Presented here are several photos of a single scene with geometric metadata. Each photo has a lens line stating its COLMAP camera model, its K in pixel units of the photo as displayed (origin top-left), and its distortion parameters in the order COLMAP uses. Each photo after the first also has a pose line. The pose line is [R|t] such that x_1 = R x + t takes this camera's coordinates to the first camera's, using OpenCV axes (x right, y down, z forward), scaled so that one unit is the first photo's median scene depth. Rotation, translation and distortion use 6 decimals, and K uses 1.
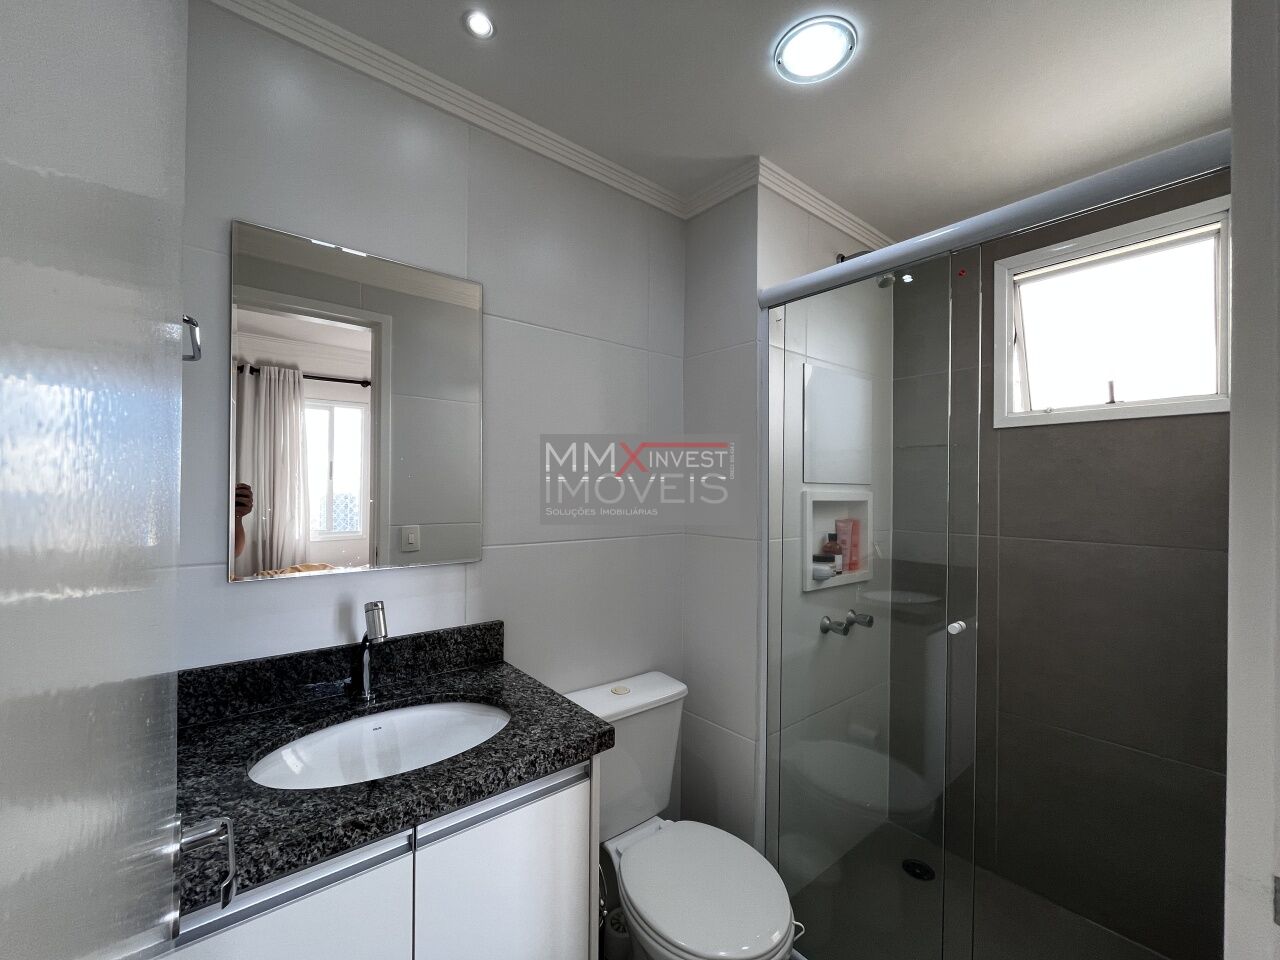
lens RADIAL K [[518.6, 0, 638.1], [0, 518.6, 486.9], [0, 0, 1]] dist [-0.002121, -0.000343]
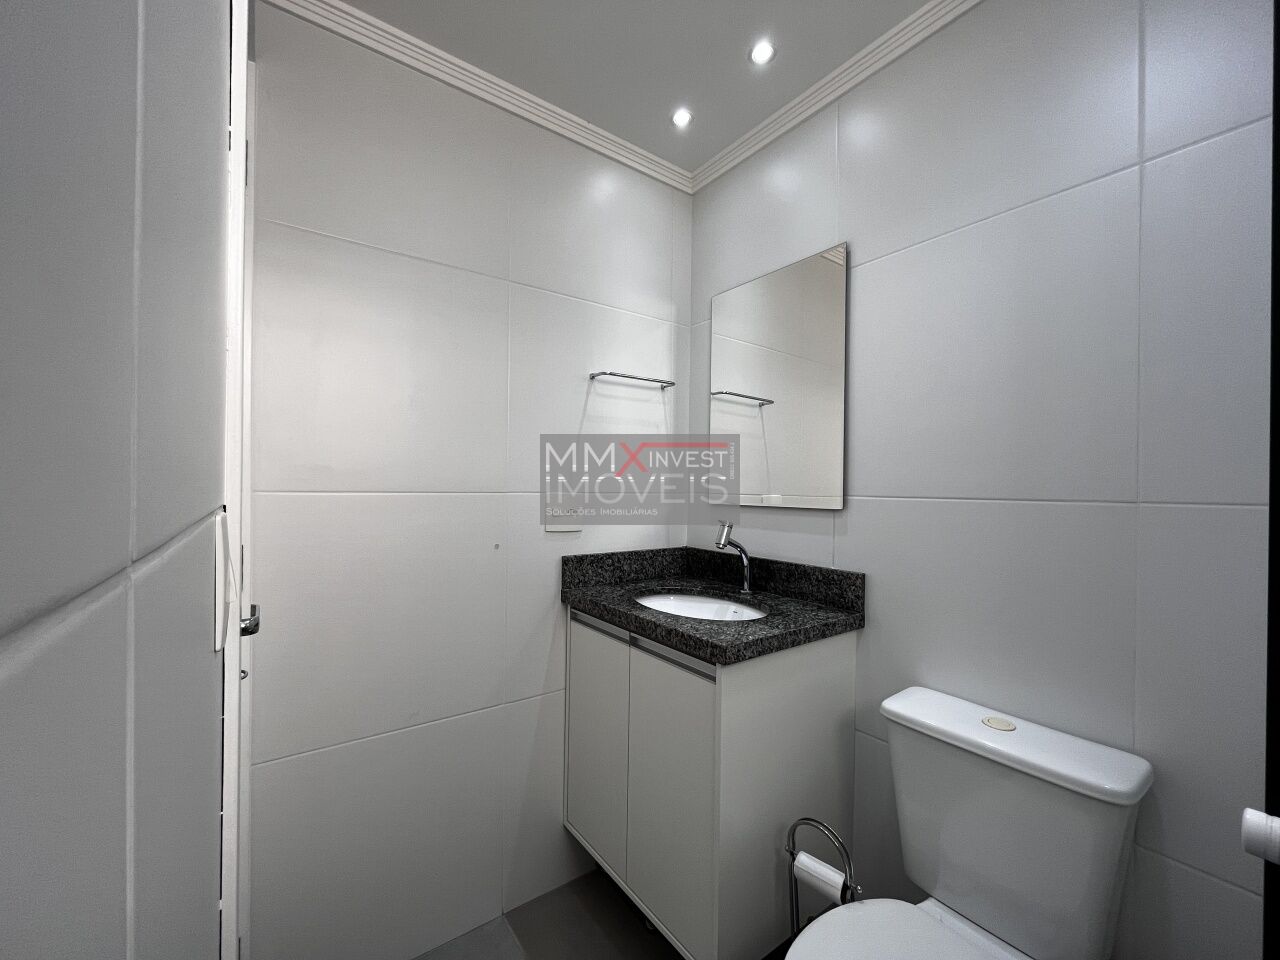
lens RADIAL K [[518.6, 0, 638.1], [0, 518.6, 486.9], [0, 0, 1]] dist [-0.002121, -0.000343]
pose [[-0.049257, -0.010033, -0.998736, 0.953900], [-0.008144, 0.999920, -0.009643, 0.141145], [0.998753, 0.007658, -0.049335, 0.819268]]
